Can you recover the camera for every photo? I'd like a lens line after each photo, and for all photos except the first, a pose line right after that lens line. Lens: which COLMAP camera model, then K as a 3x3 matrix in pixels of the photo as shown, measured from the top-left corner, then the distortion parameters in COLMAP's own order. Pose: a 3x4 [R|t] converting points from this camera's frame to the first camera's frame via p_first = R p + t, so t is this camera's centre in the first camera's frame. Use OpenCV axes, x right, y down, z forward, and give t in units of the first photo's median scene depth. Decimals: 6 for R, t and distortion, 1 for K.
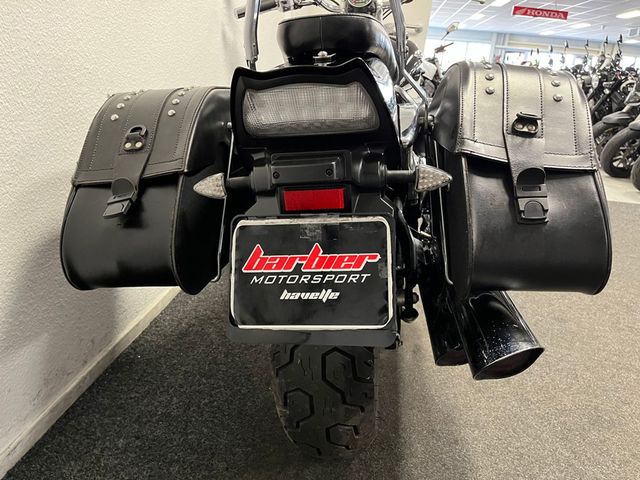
lens RADIAL K [[493.5, 0, 320.0], [0, 493.5, 240.0], [0, 0, 1]] dist [0.099225, -0.118201]
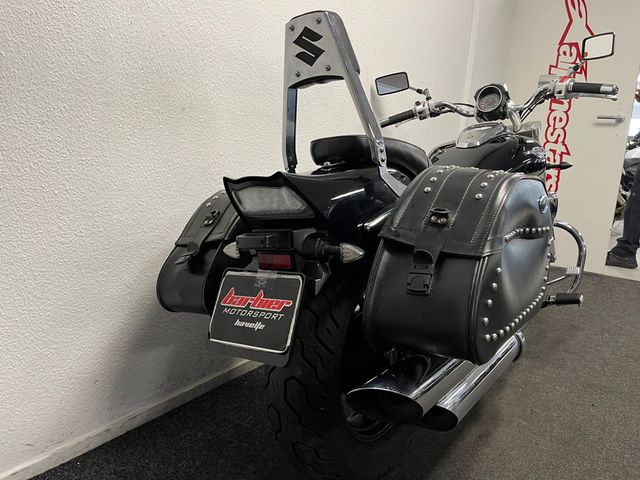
lens RADIAL K [[493.5, 0, 320.0], [0, 493.5, 240.0], [0, 0, 1]] dist [0.099225, -0.118201]
pose [[0.879260, 0.056363, -0.472995, 0.792167], [-0.135046, 0.981729, -0.134056, 0.032183], [0.456797, 0.181746, 0.870807, -0.215841]]
